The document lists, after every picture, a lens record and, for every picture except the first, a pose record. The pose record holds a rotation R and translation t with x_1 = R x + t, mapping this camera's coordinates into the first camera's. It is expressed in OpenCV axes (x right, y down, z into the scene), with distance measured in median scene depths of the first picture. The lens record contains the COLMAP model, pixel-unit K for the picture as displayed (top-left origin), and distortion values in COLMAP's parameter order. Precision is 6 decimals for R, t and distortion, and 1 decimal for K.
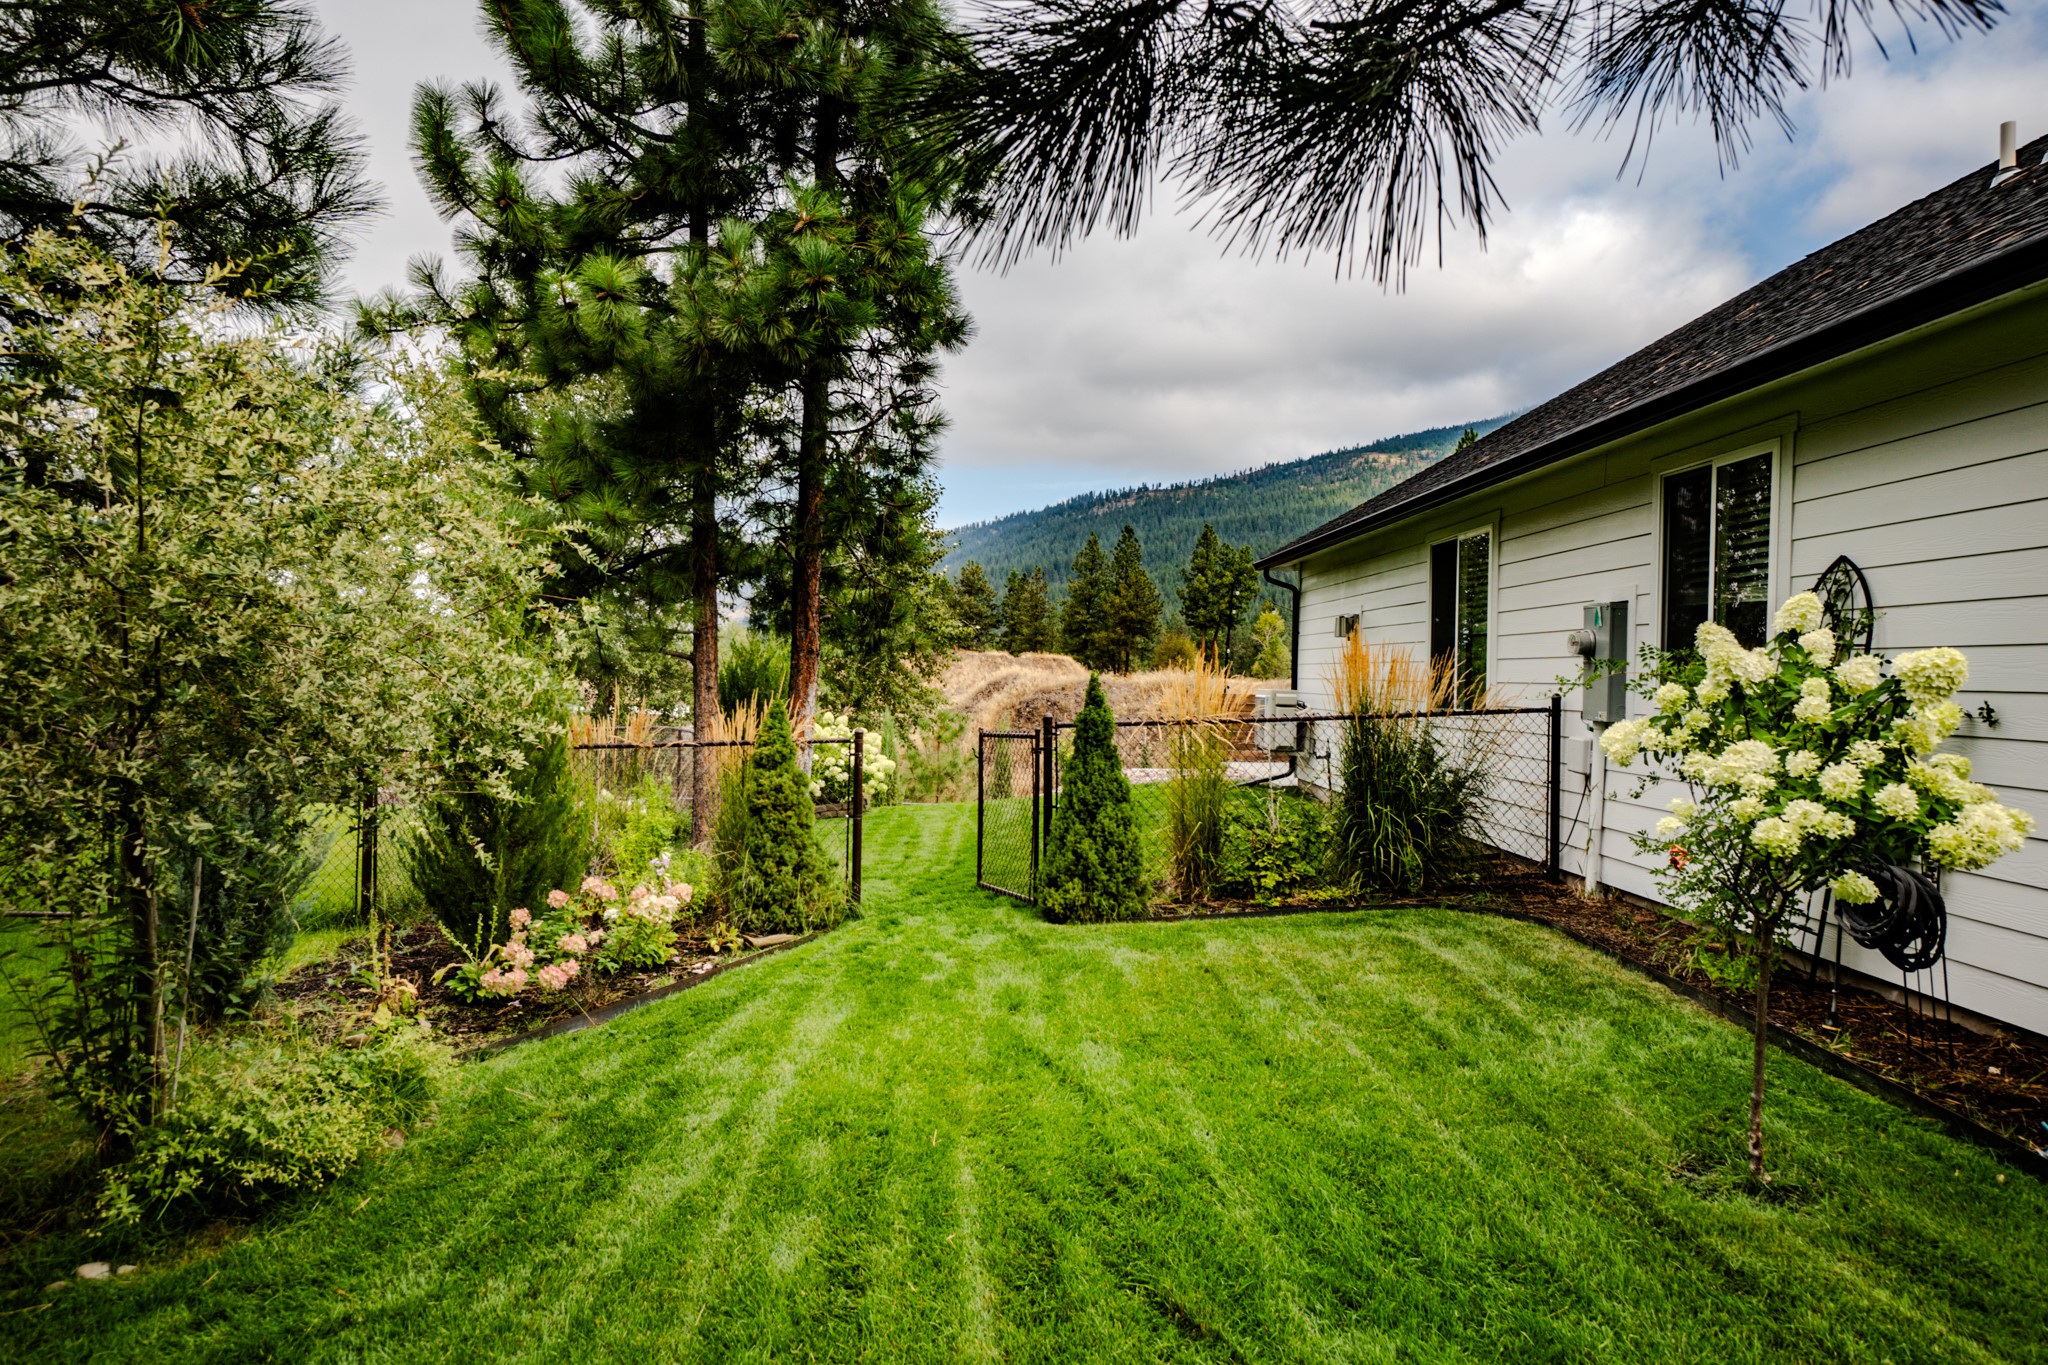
lens RADIAL K [[1360.8, 0, 1021.6], [0, 1360.8, 678.3], [0, 0, 1]] dist [0.000621, 0.020829]
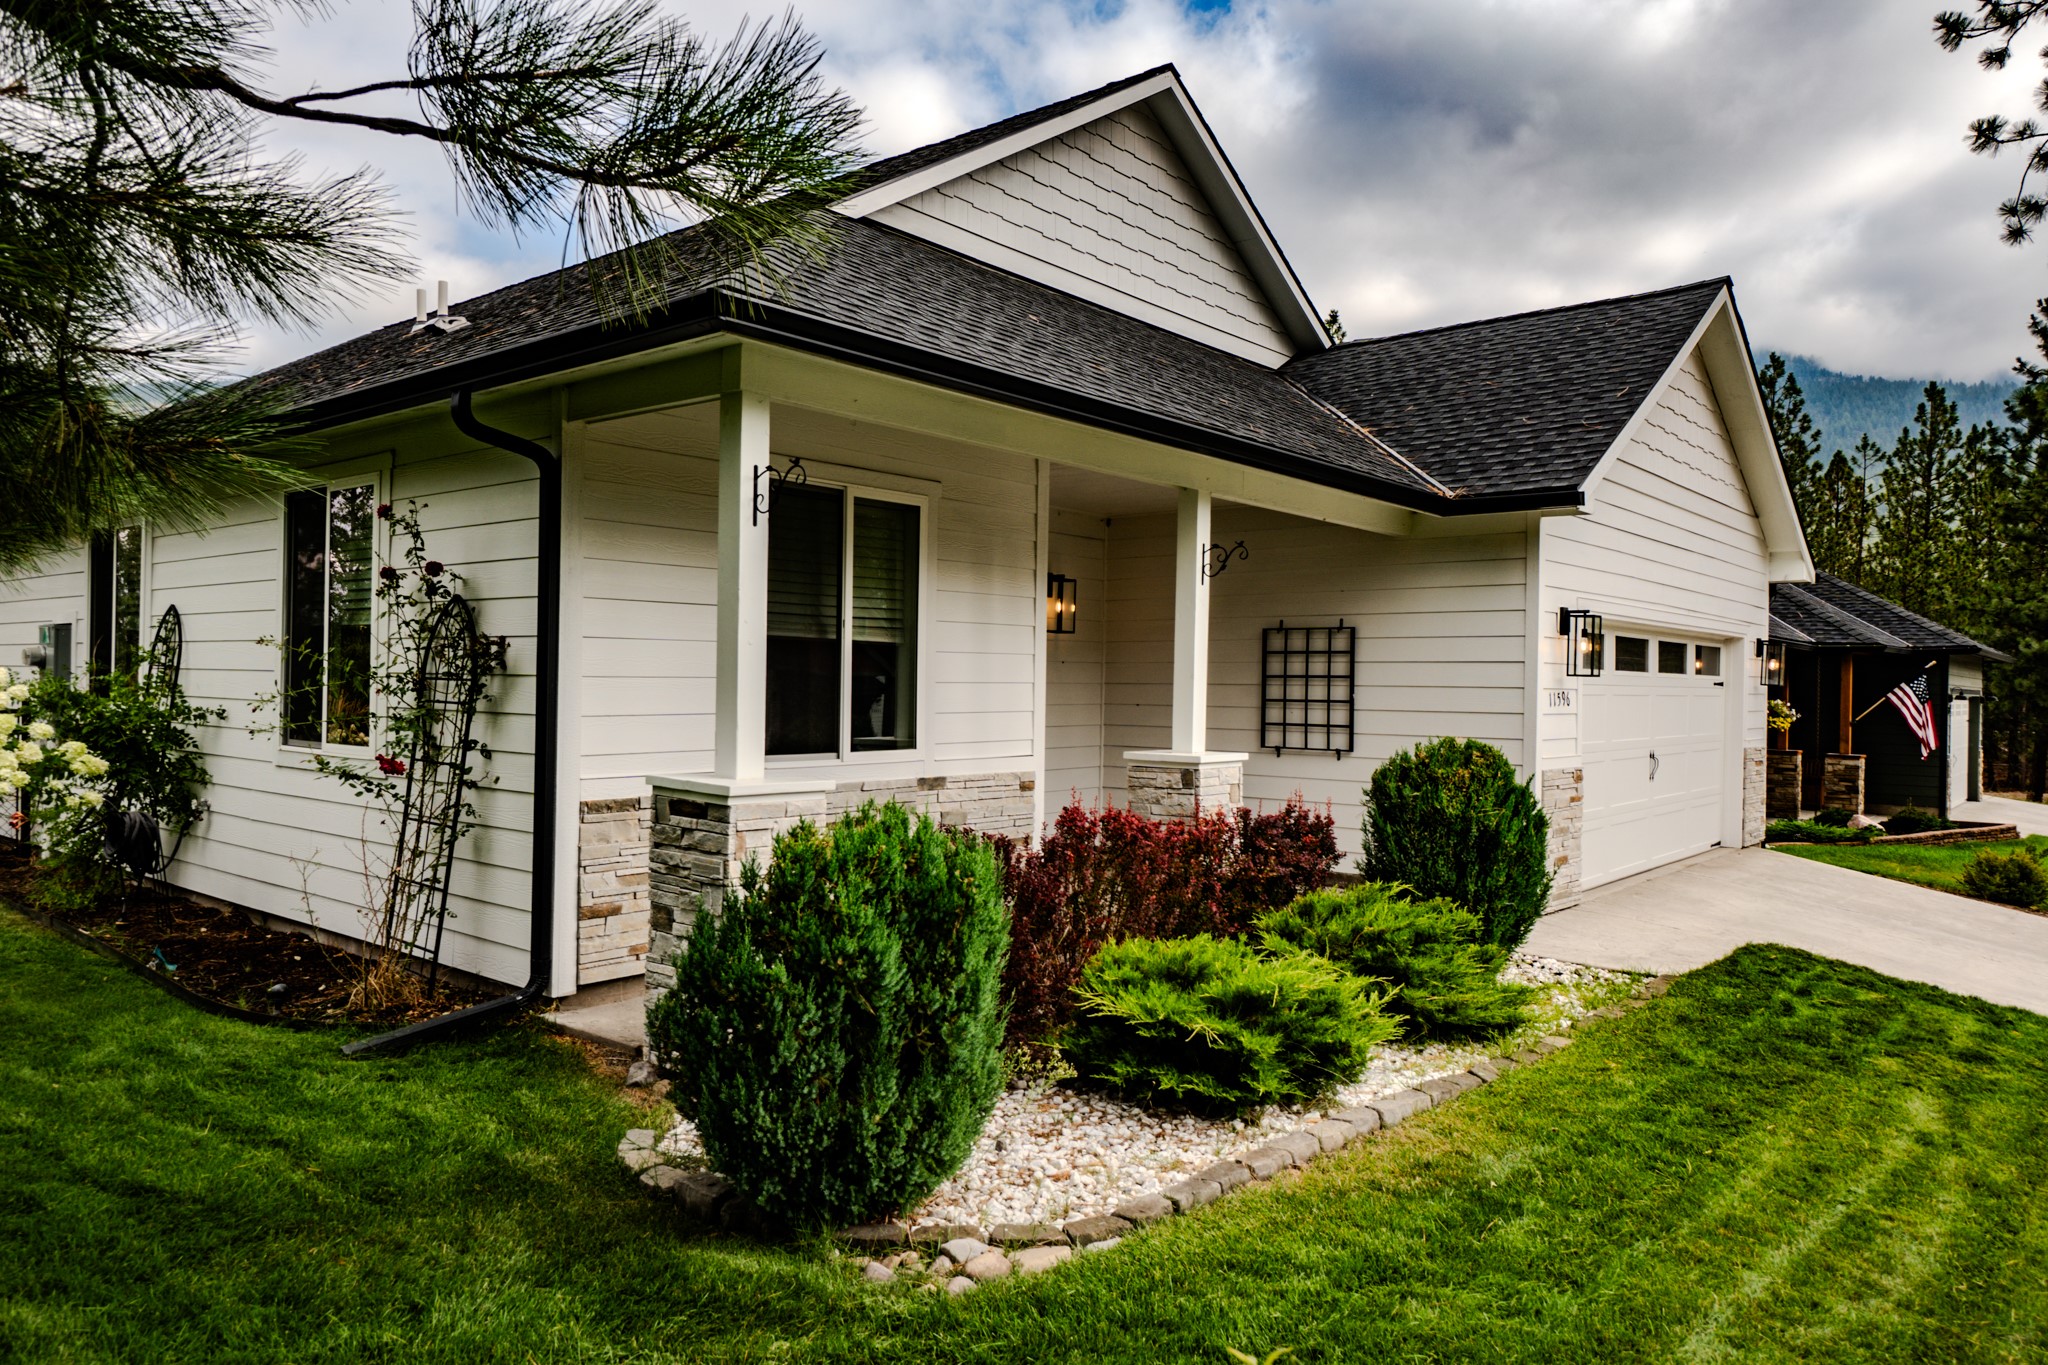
lens RADIAL K [[1360.8, 0, 1021.6], [0, 1360.8, 678.3], [0, 0, 1]] dist [0.000621, 0.020829]
pose [[0.662566, -0.008832, 0.748952, 0.079884], [0.000699, 0.999937, 0.011173, -0.019473], [-0.749004, -0.006879, 0.662530, -0.468959]]
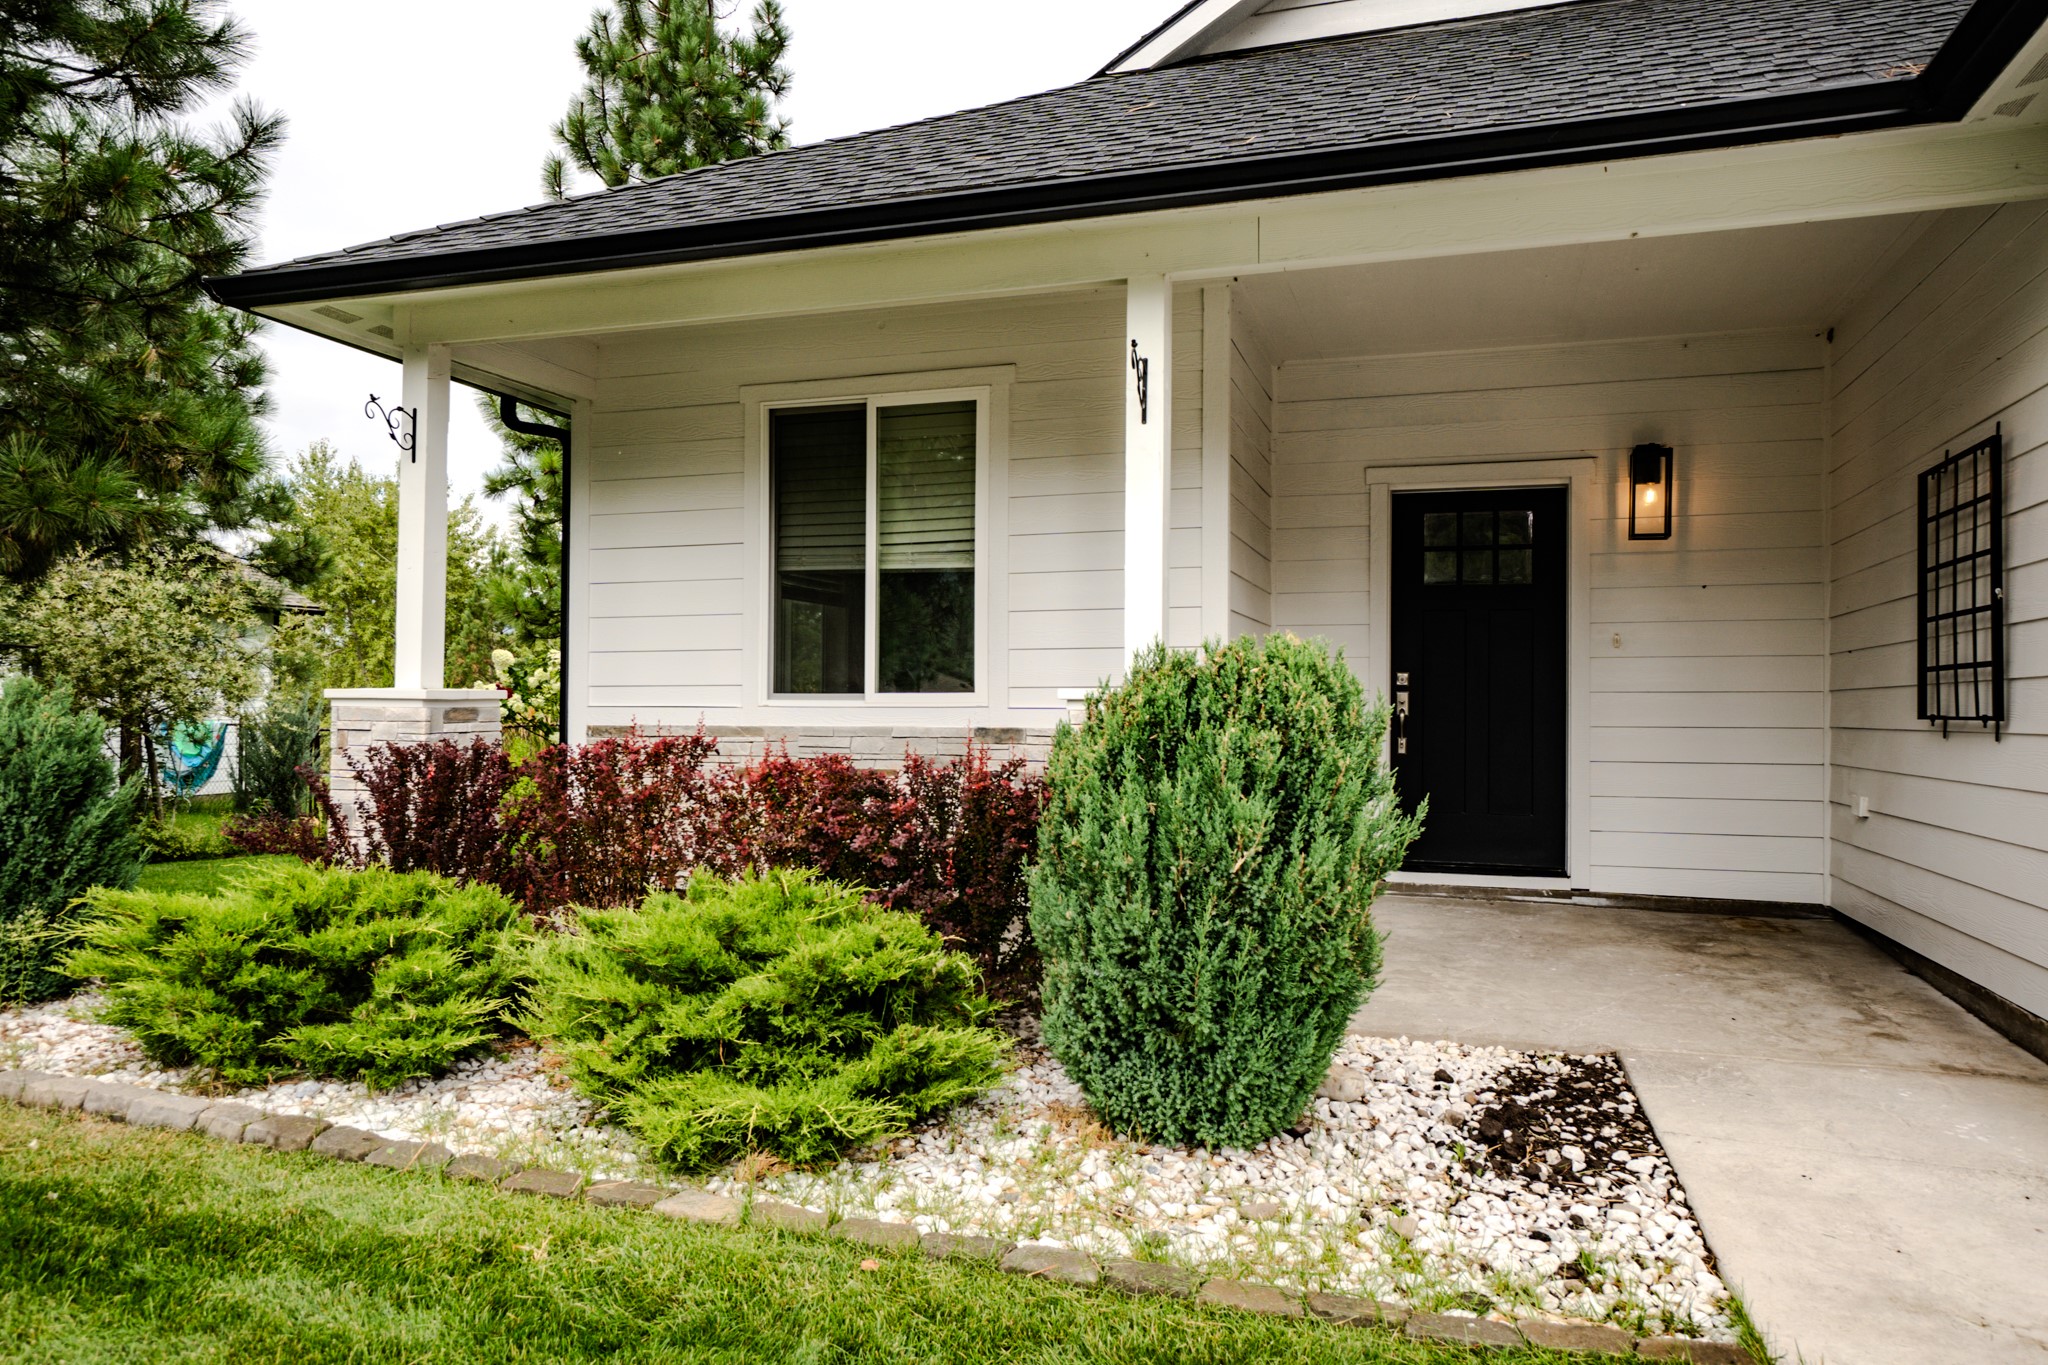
lens RADIAL K [[1360.8, 0, 1021.6], [0, 1360.8, 678.3], [0, 0, 1]] dist [0.000621, 0.020829]
pose [[0.944167, -0.022075, -0.328727, 0.983110], [0.013544, 0.999510, -0.028220, 0.051483], [0.329189, 0.022193, 0.944003, -0.515960]]
